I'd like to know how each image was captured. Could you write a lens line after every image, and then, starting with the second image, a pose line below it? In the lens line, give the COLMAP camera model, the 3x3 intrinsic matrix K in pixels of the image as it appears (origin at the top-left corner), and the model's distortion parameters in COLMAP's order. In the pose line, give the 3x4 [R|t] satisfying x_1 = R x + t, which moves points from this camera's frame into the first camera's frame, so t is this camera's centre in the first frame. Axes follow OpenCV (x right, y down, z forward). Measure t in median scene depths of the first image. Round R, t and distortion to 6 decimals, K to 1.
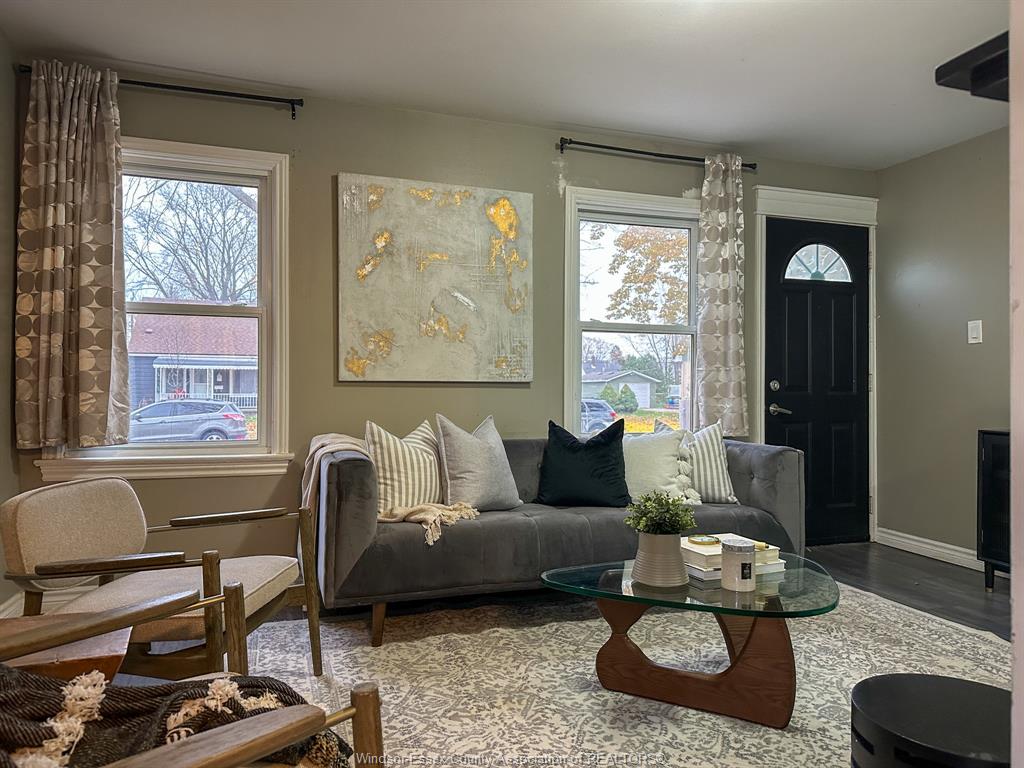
lens RADIAL K [[706.0, 0, 526.2], [0, 706.0, 386.5], [0, 0, 1]] dist [0.144396, -0.231547]
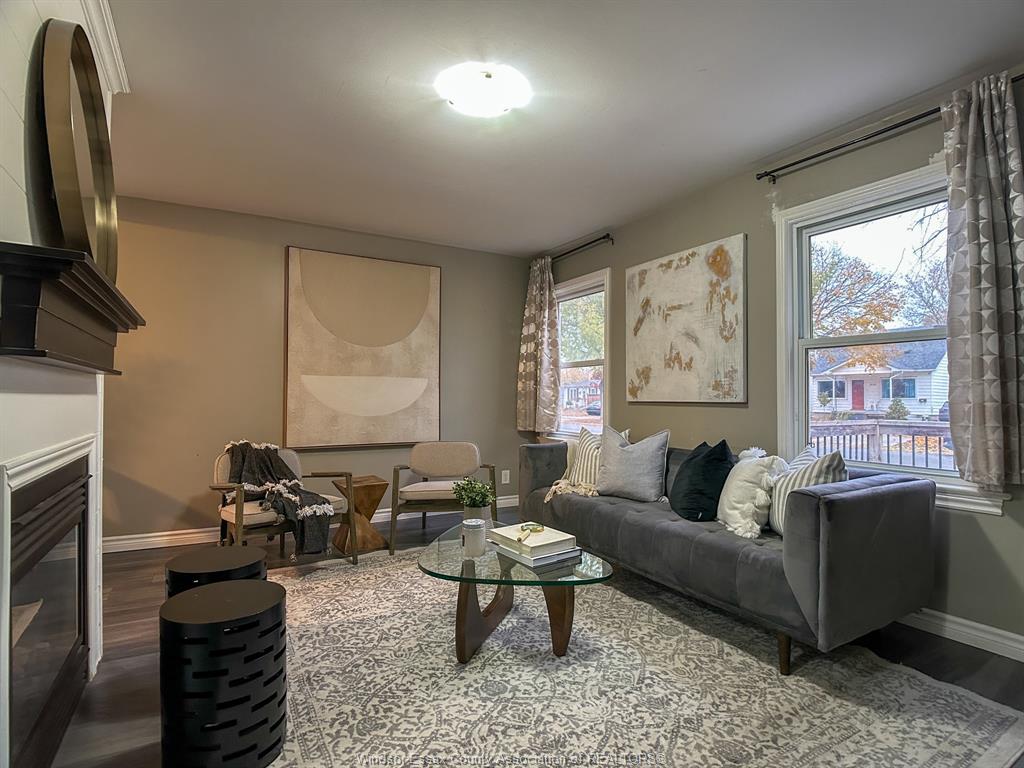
lens RADIAL K [[524.2, 0, 523.8], [0, 524.2, 389.5], [0, 0, 1]] dist [-0.000120, -0.017340]
pose [[0.193365, -0.018663, -0.980949, 0.814034], [0.001229, 0.999823, -0.018779, -0.012773], [0.981126, 0.002426, 0.193354, 0.555767]]
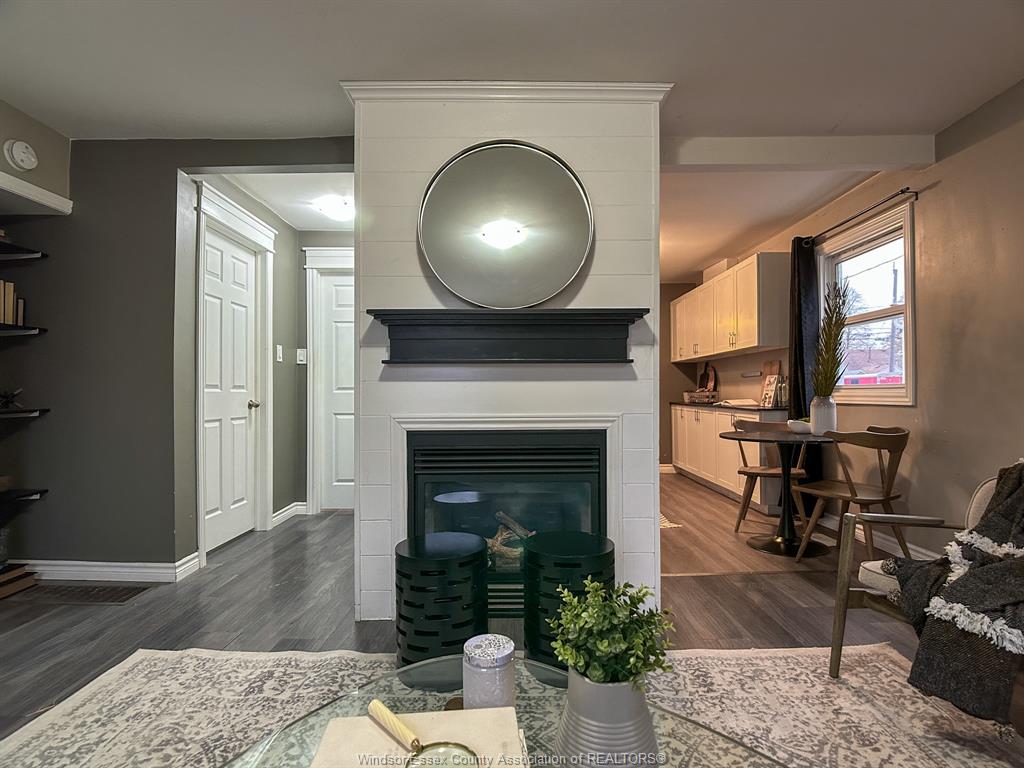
lens RADIAL K [[519.5, 0, 519.0], [0, 519.5, 390.5], [0, 0, 1]] dist [-0.006763, -0.010023]
pose [[-0.942273, 0.001093, 0.334843, 0.073274], [-0.001975, 0.999959, -0.008820, 0.000397], [-0.334839, -0.008973, -0.942233, 0.876796]]
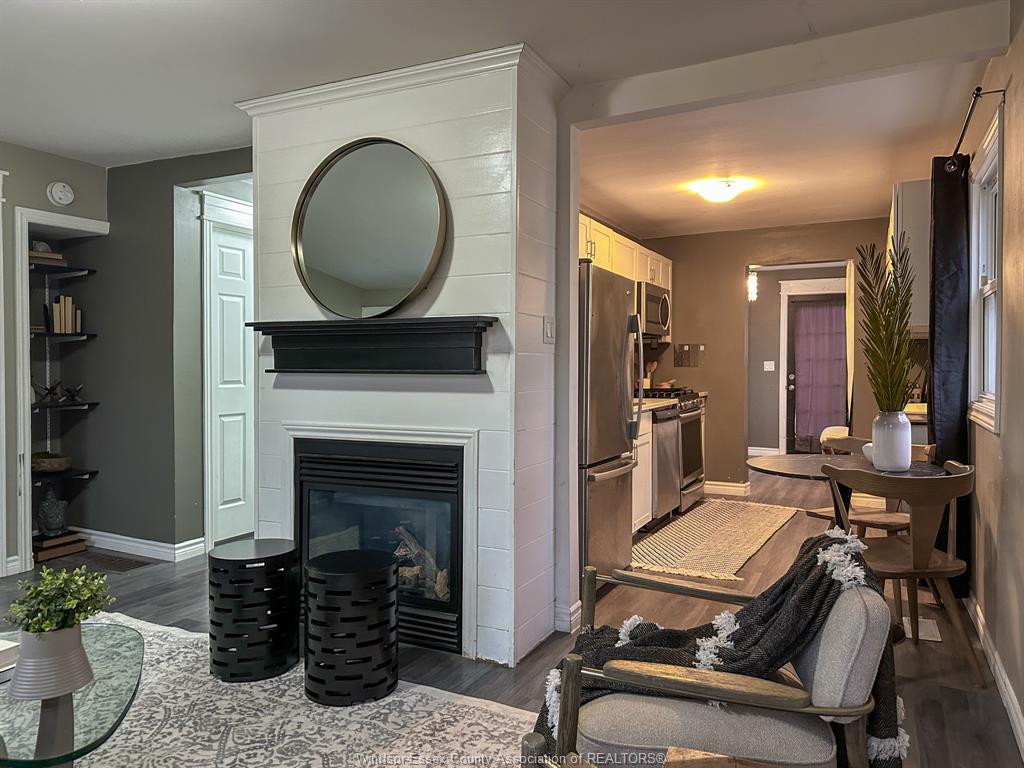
lens RADIAL K [[721.0, 0, 513.3], [0, 721.0, 377.5], [0, 0, 1]] dist [0.122569, -0.169762]
pose [[-0.688485, -0.018482, 0.725015, -0.459505], [-0.007705, 0.999805, 0.018170, -0.052136], [-0.725210, 0.006923, -0.688493, 0.747948]]
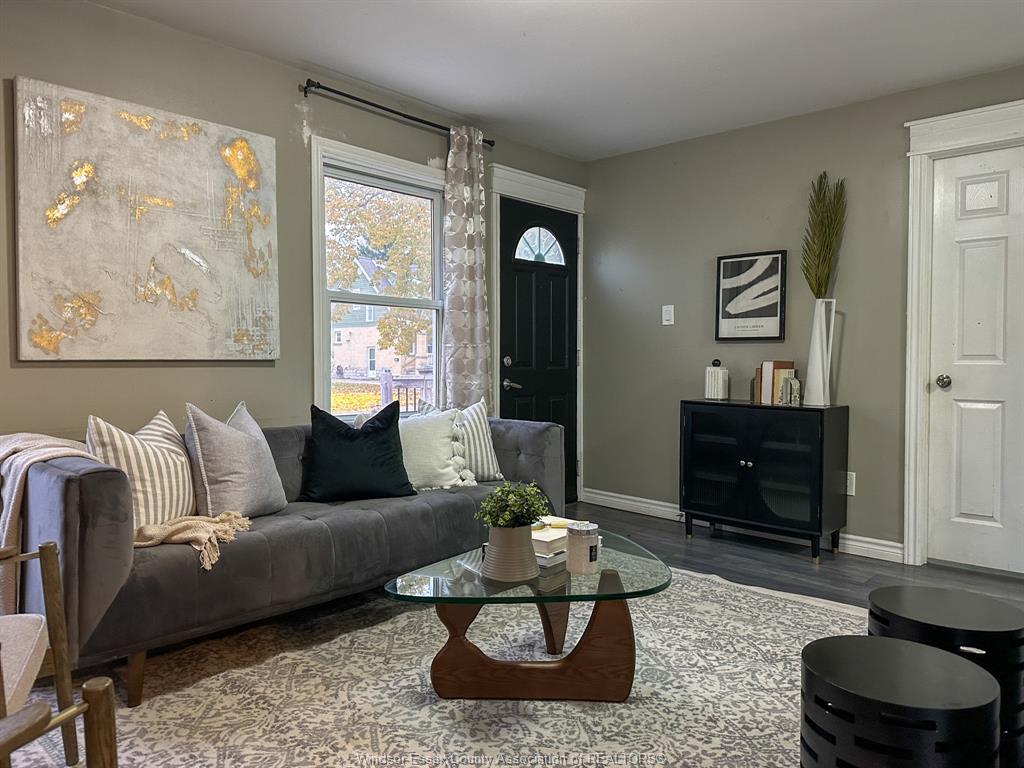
lens RADIAL K [[721.0, 0, 513.3], [0, 721.0, 377.5], [0, 0, 1]] dist [0.122569, -0.169762]
pose [[0.886510, -0.013382, 0.462516, -0.162886], [-0.002991, 0.999395, 0.034649, -0.017864], [-0.462700, -0.032100, 0.885934, 0.089183]]
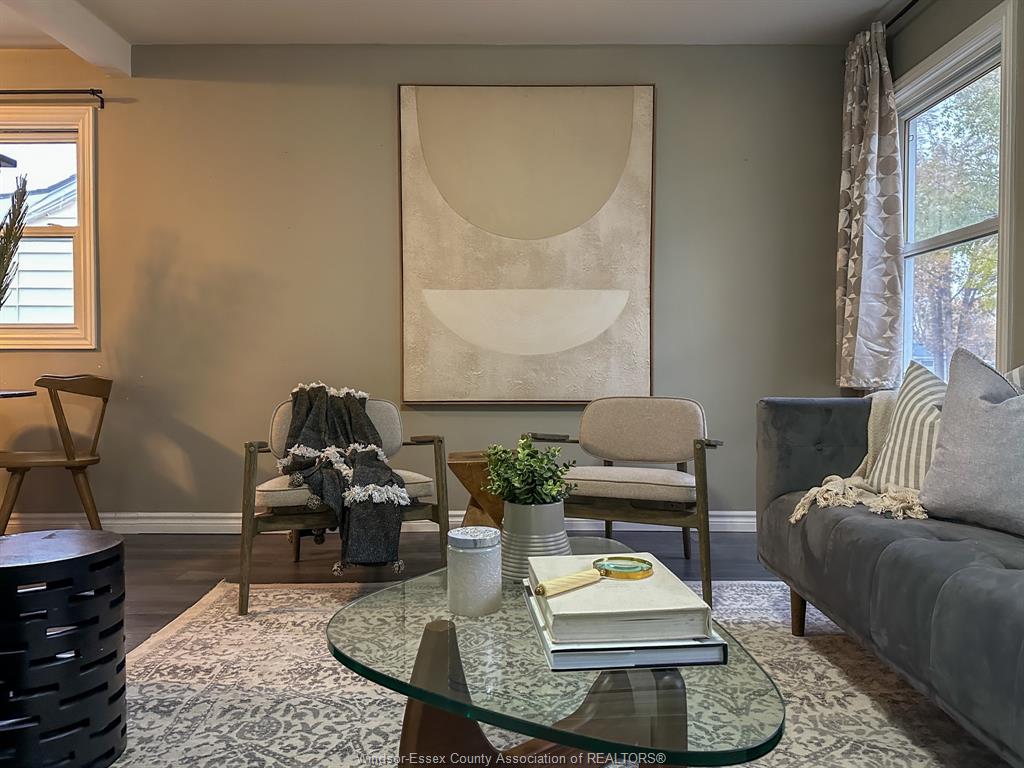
lens RADIAL K [[729.9, 0, 517.6], [0, 729.9, 387.2], [0, 0, 1]] dist [0.084685, -0.101966]
pose [[-0.328909, 0.017377, -0.944202, 0.528657], [0.002825, 0.999844, 0.017417, 0.053014], [0.944357, 0.003061, -0.328907, 0.763101]]
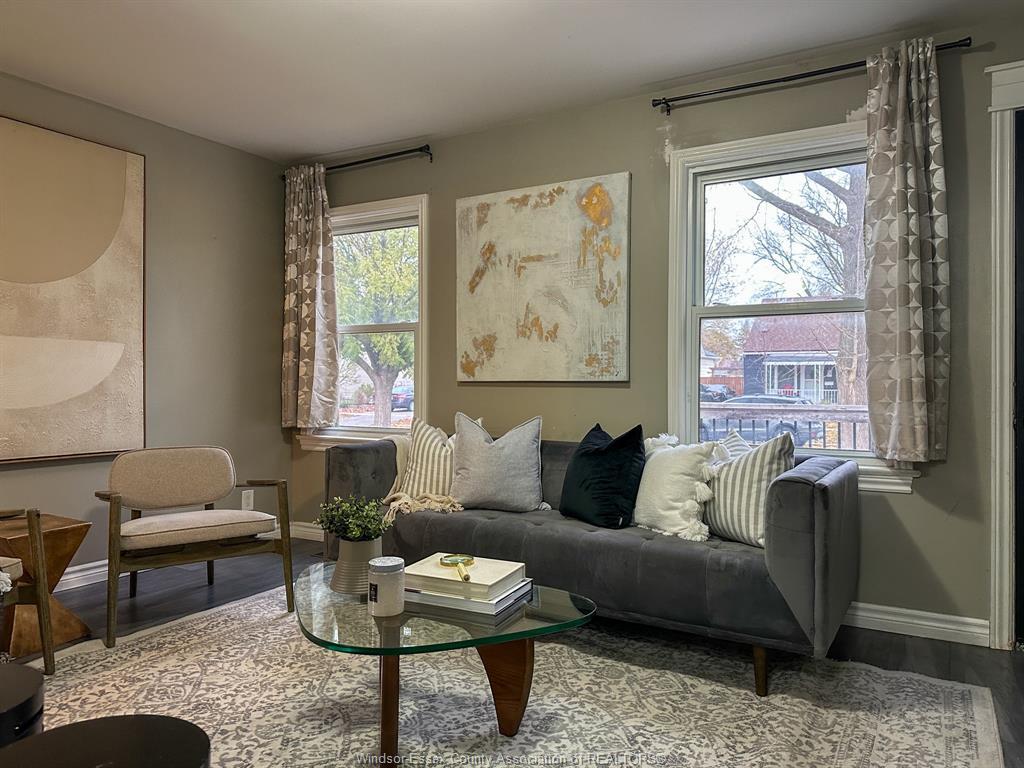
lens RADIAL K [[715.3, 0, 517.9], [0, 715.3, 385.4], [0, 0, 1]] dist [0.116214, -0.160775]
pose [[0.638651, 0.000050, -0.769497, 0.683965], [0.003538, 0.999989, 0.003002, -0.004571], [0.769488, -0.004639, 0.638644, 0.338066]]
